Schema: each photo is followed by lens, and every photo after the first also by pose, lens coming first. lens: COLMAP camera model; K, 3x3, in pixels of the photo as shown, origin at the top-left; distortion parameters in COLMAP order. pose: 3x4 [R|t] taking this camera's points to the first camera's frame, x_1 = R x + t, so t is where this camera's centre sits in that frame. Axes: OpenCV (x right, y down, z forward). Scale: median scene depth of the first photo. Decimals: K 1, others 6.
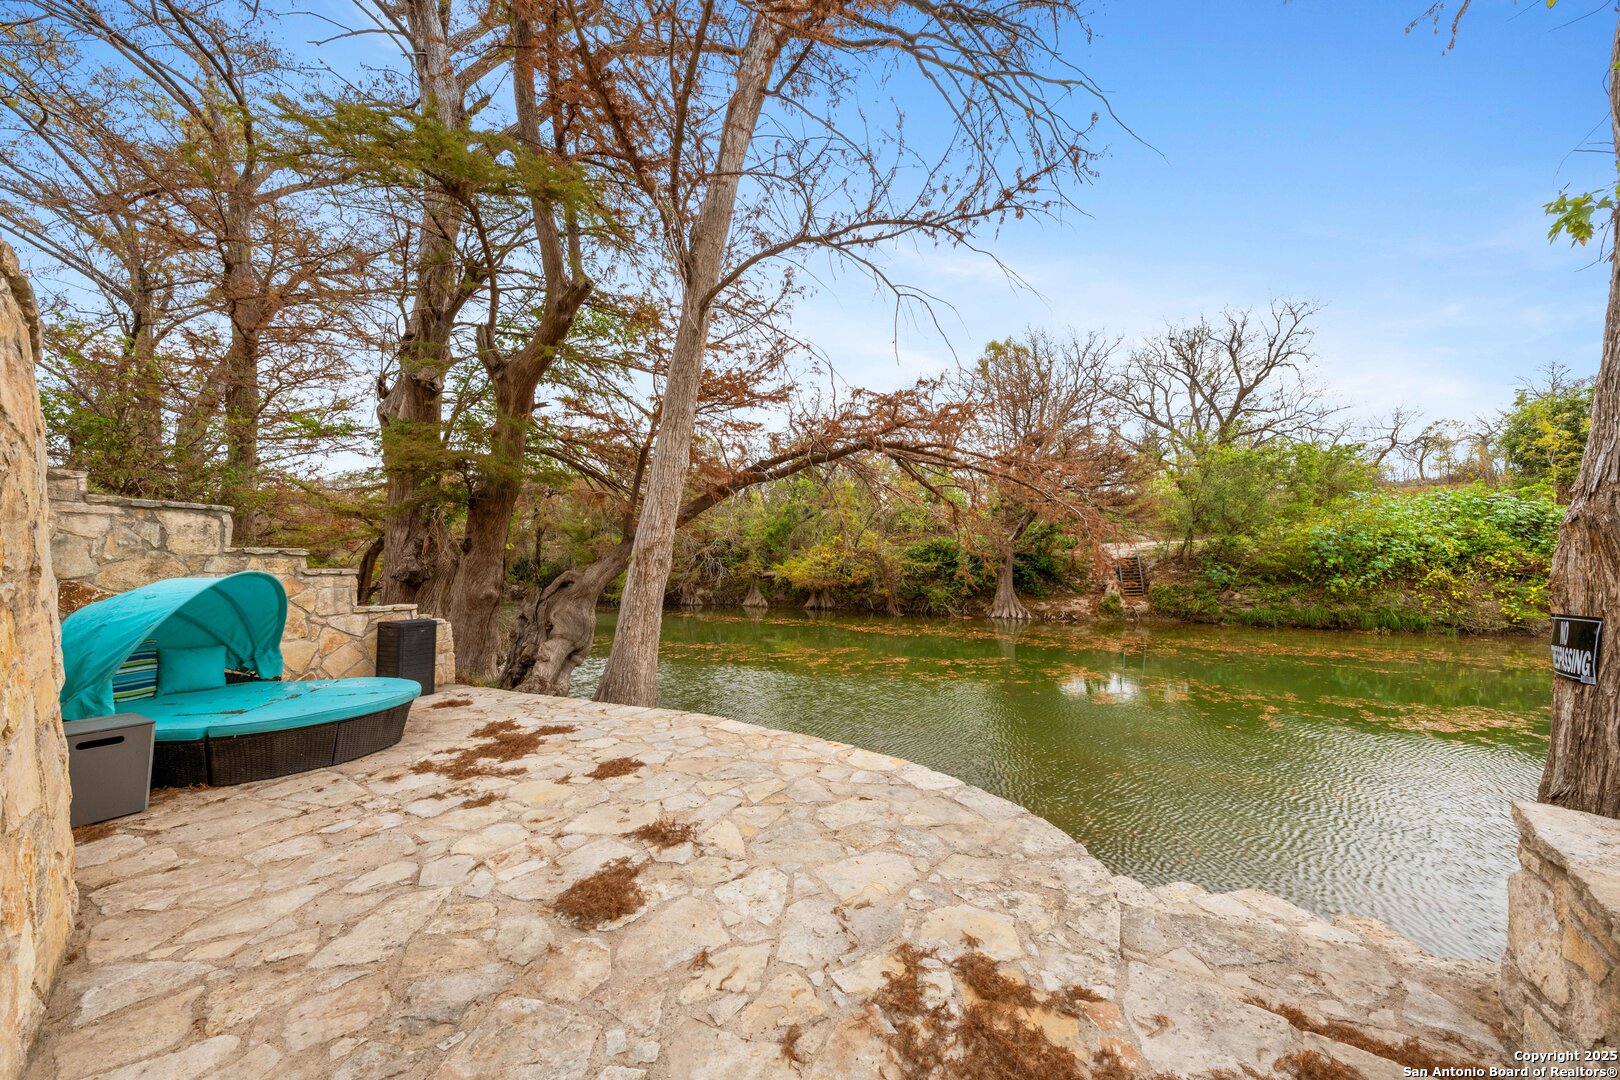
lens RADIAL K [[561.5, 0, 806.1], [0, 561.5, 533.9], [0, 0, 1]] dist [-0.000459, 0.000075]
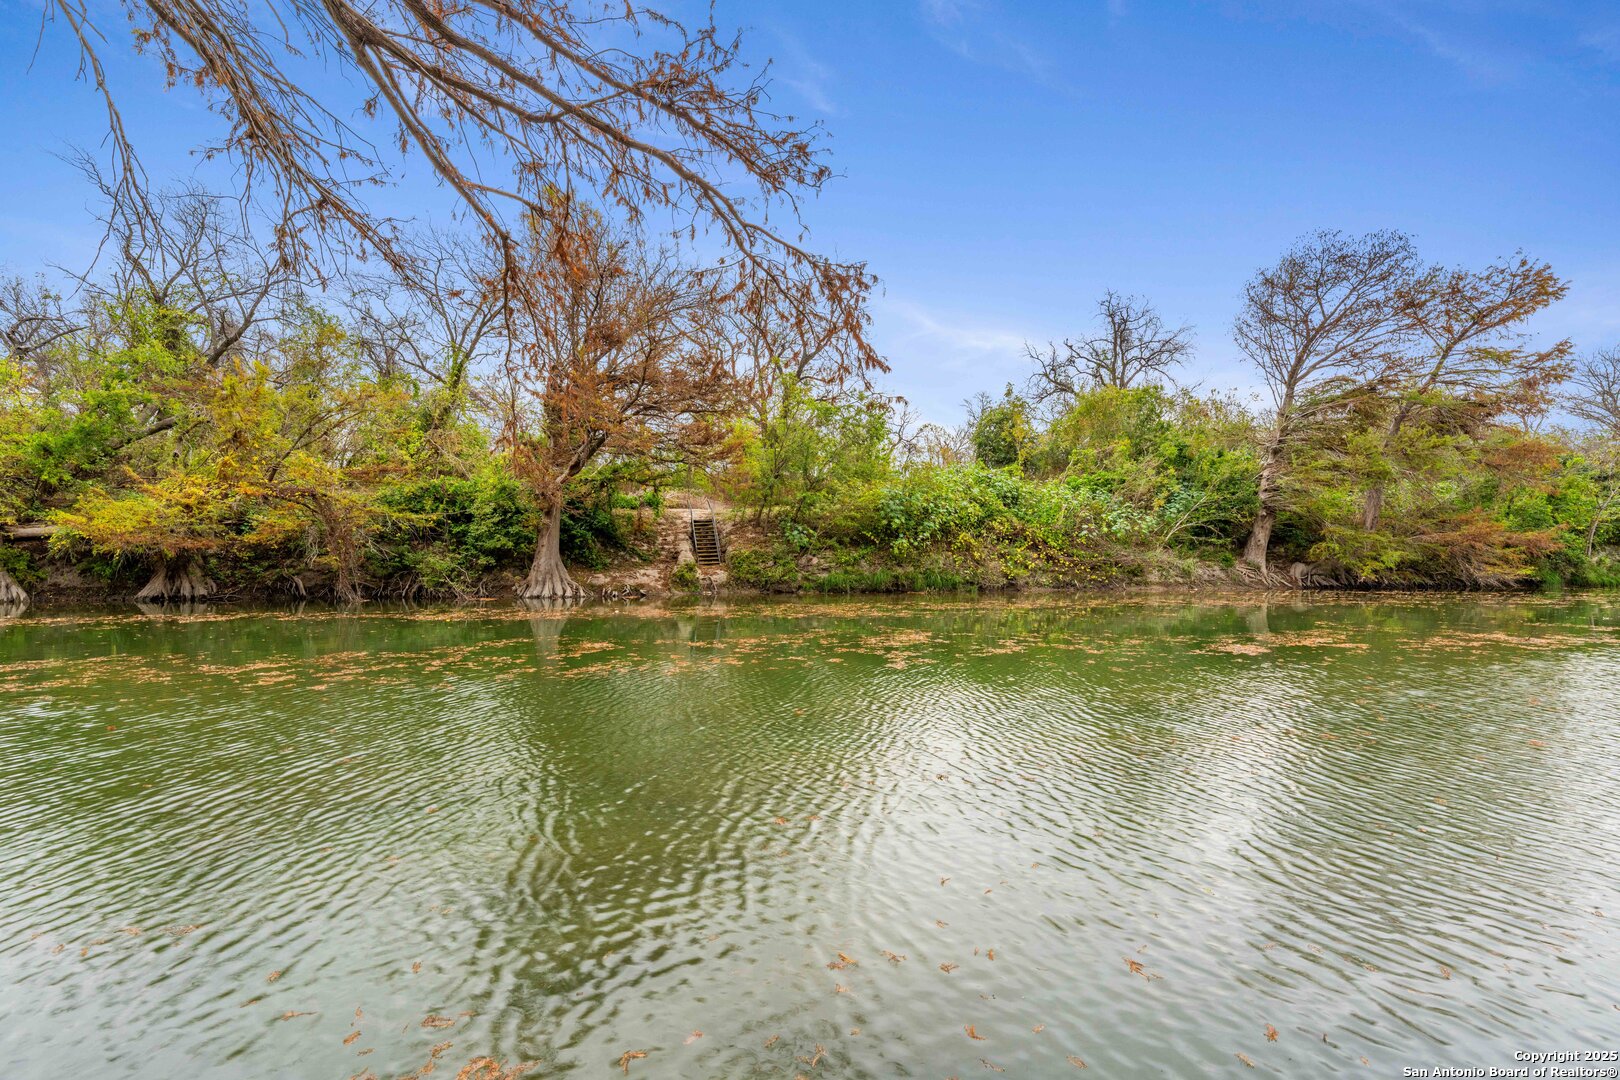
lens RADIAL K [[680.1, 0, 811.7], [0, 680.1, 534.7], [0, 0, 1]] dist [-0.000176, 0.000113]
pose [[0.729423, 0.037709, 0.683023, 0.029253], [-0.045318, 0.998950, -0.006755, 0.071098], [-0.682560, -0.026026, 0.730366, 0.205160]]
